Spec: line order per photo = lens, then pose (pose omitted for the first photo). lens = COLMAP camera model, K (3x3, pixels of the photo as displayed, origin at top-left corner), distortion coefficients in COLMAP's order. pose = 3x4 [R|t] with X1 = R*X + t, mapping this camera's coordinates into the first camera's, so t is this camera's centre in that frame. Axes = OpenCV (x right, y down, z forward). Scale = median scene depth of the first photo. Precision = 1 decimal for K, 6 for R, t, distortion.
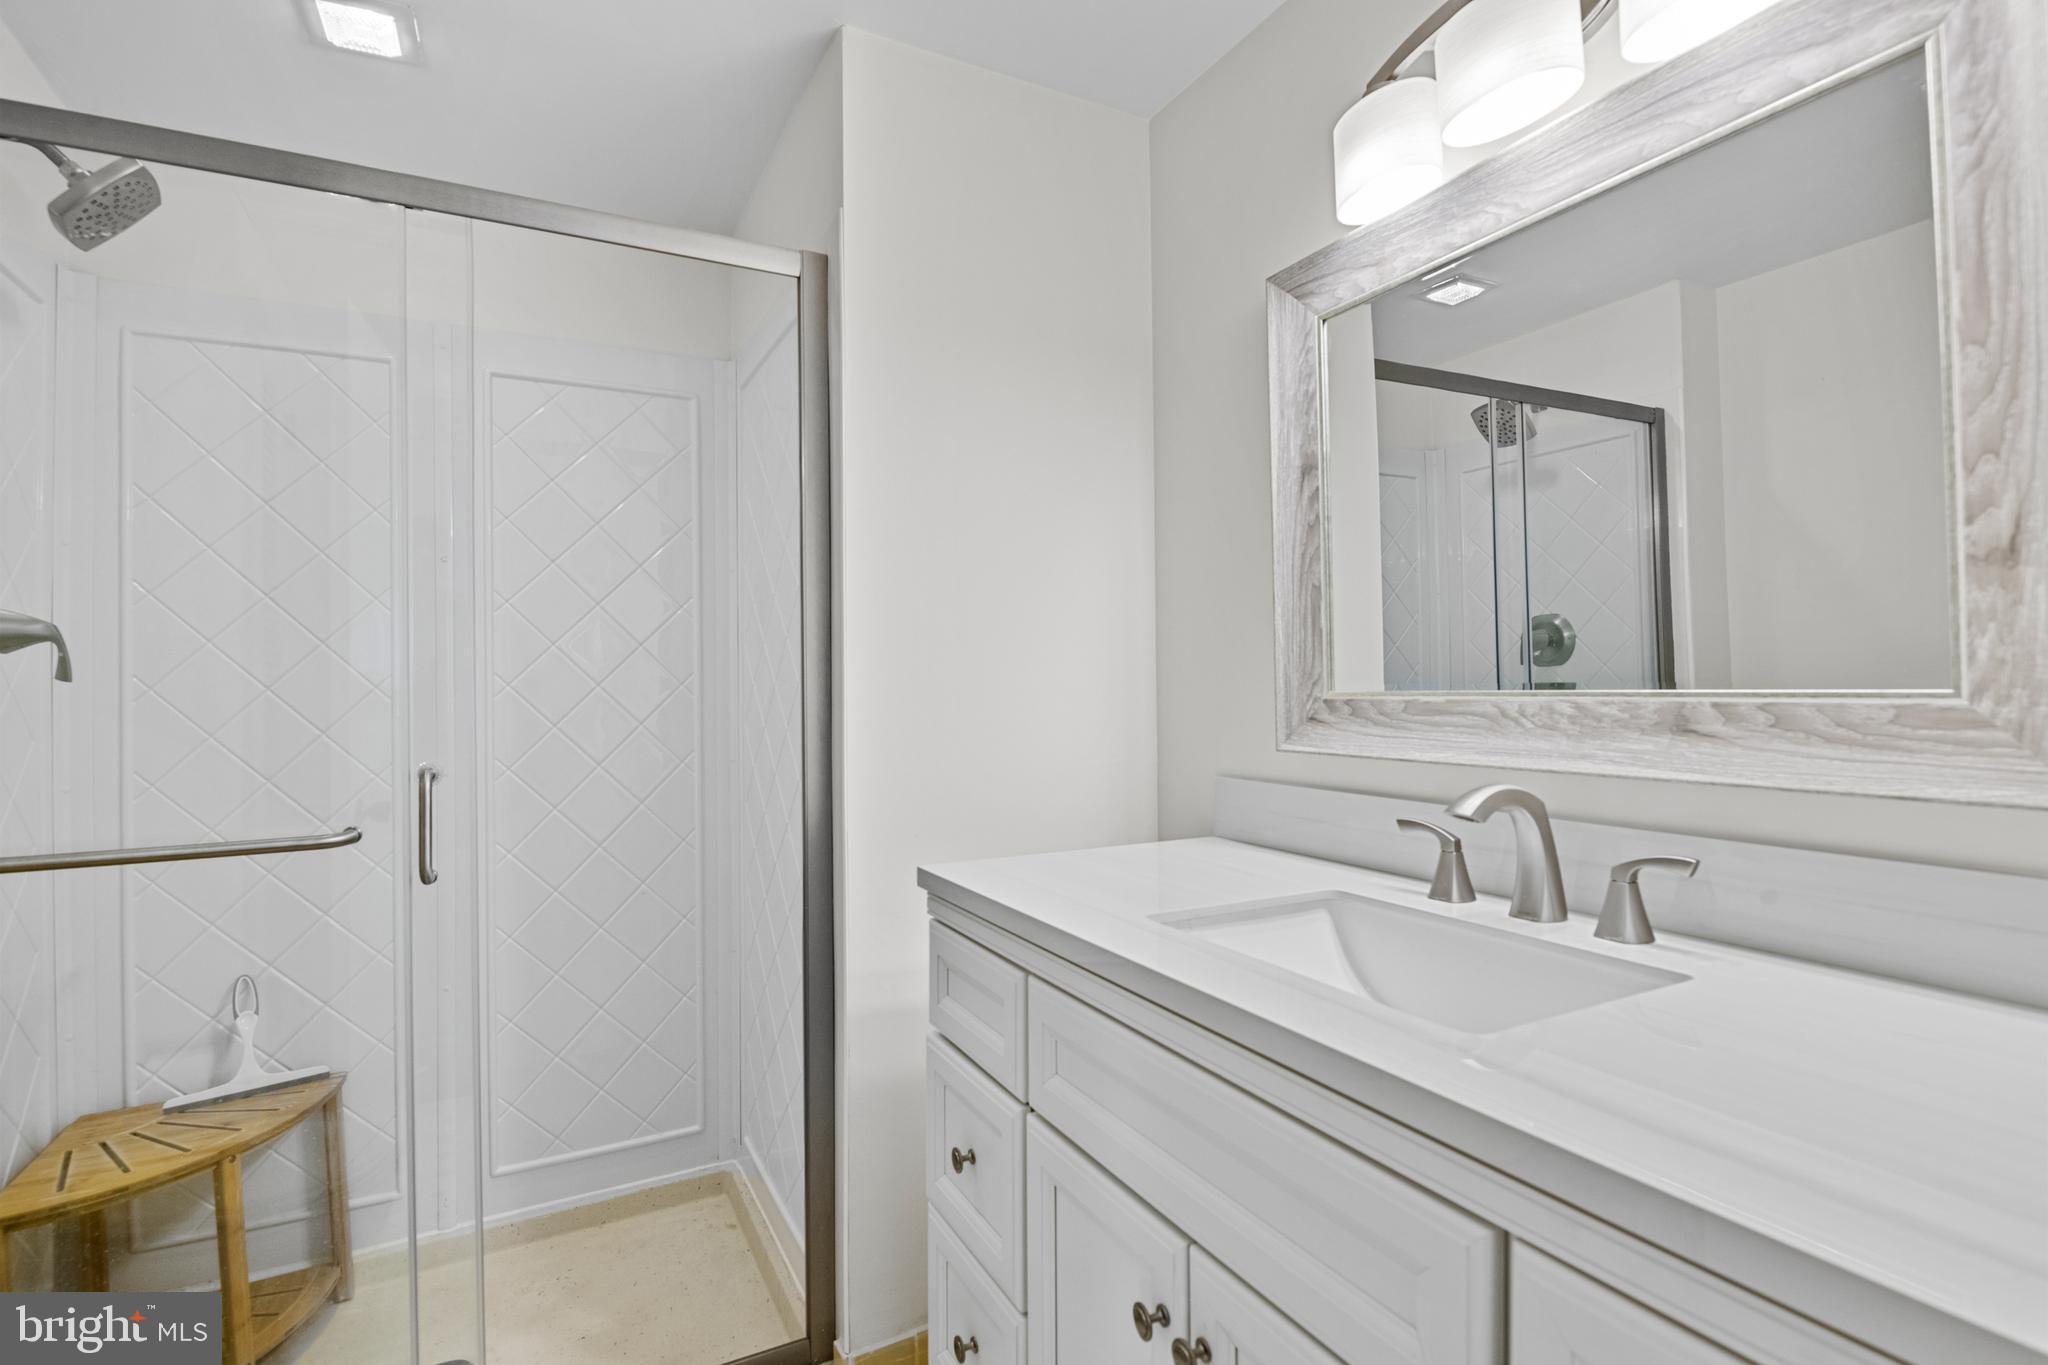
lens RADIAL K [[982.6, 0, 1023.6], [0, 982.6, 677.9], [0, 0, 1]] dist [-0.000411, 0.000004]
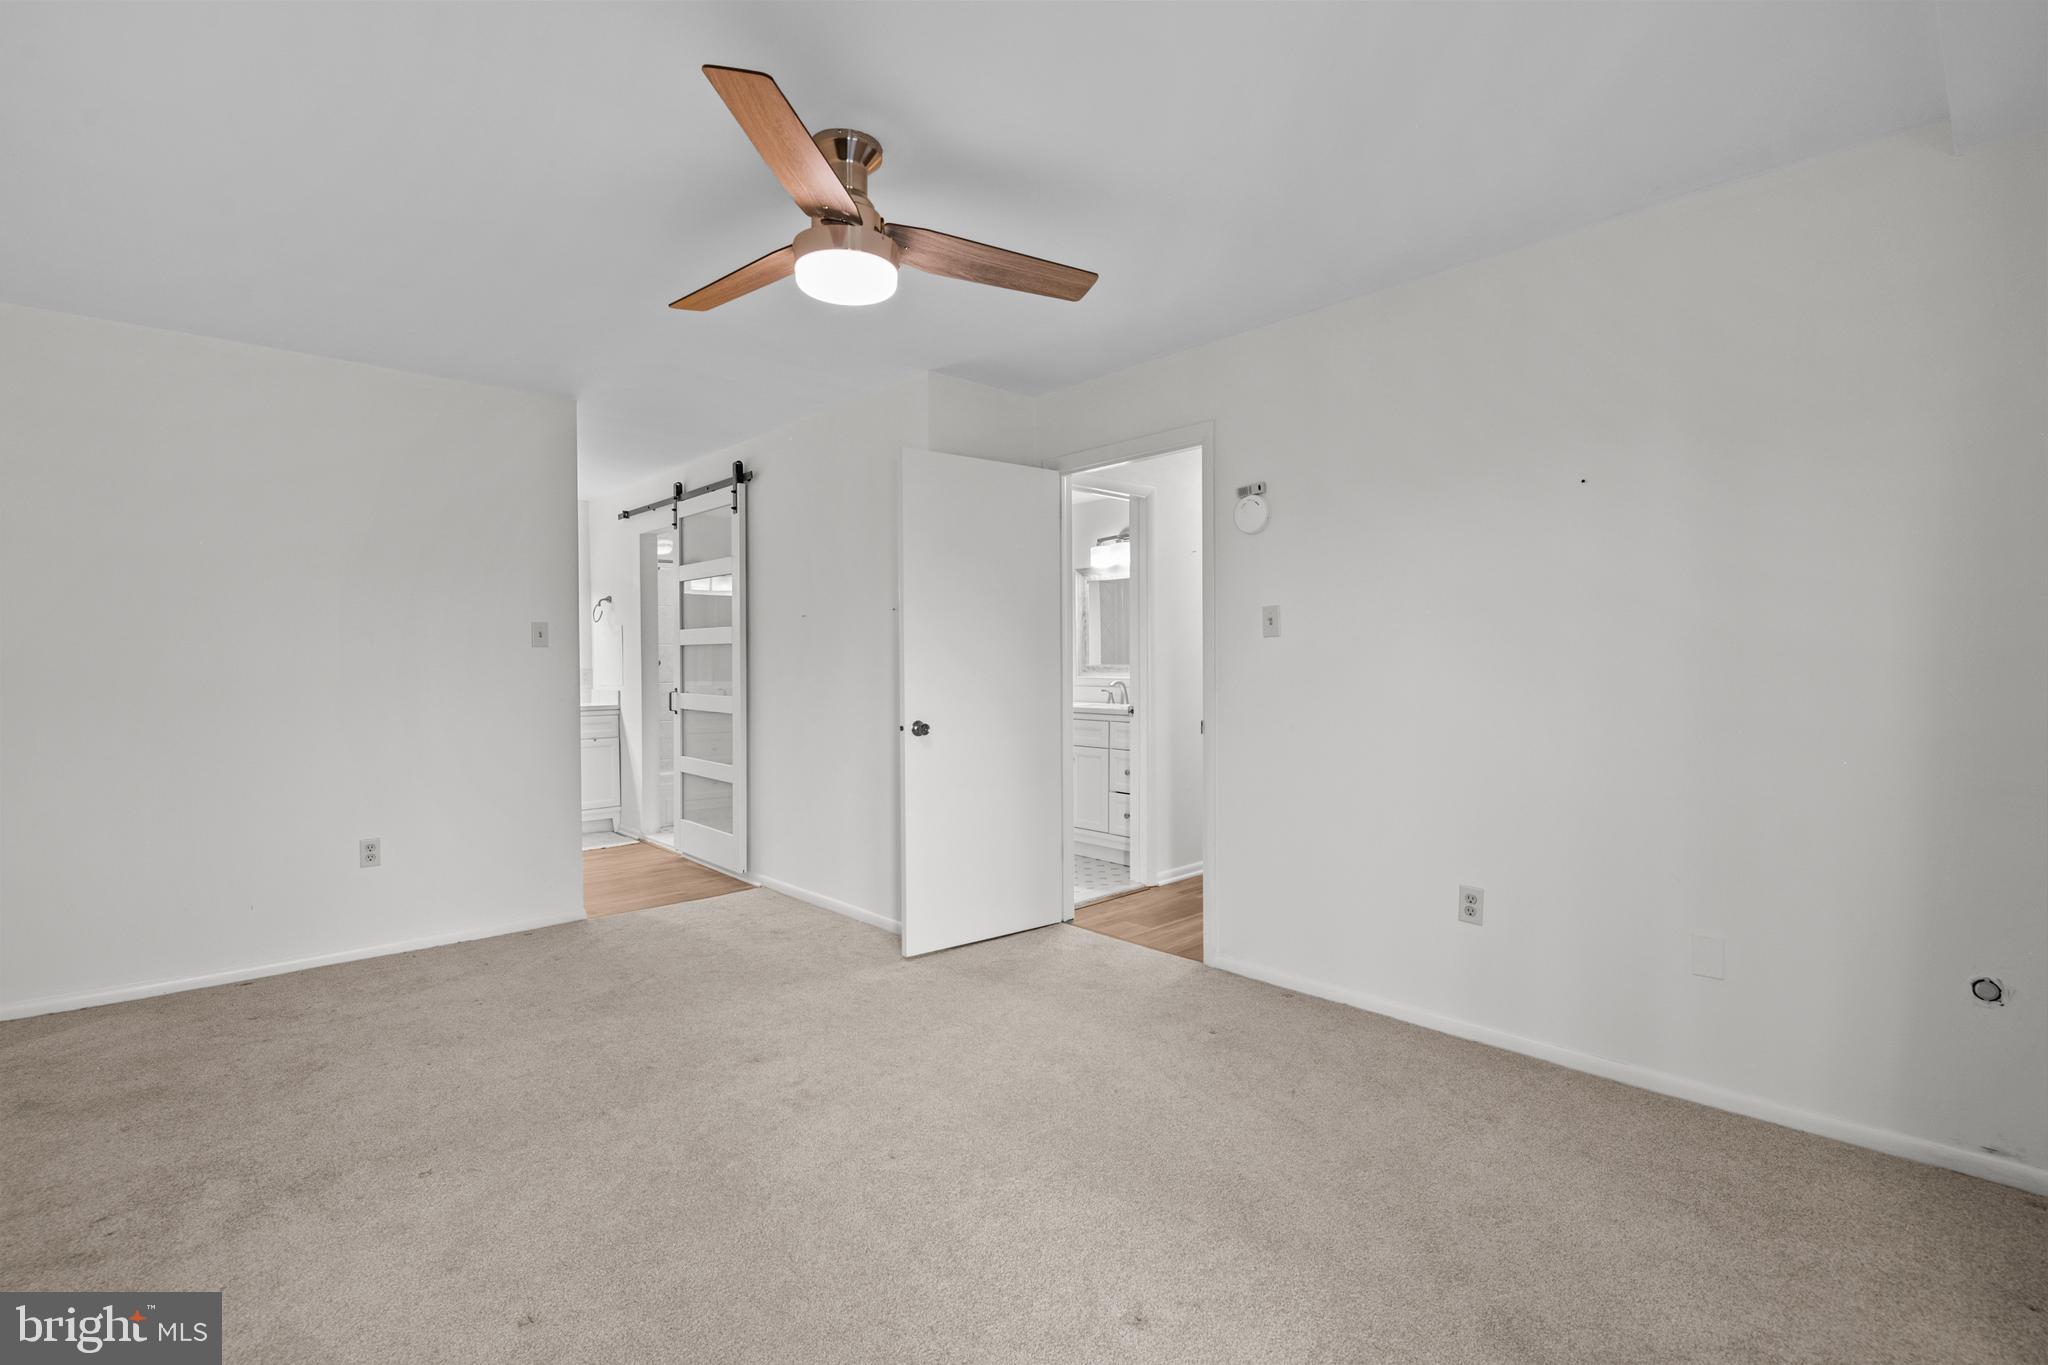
lens RADIAL K [[948.1, 0, 1025.2], [0, 948.1, 683.9], [0, 0, 1]] dist [-0.020929, -0.002148]
pose [[0.967847, 0.003381, 0.251519, -1.079154], [-0.010302, 0.999603, 0.026205, -0.009484], [-0.251330, -0.027954, 0.967498, -3.188407]]
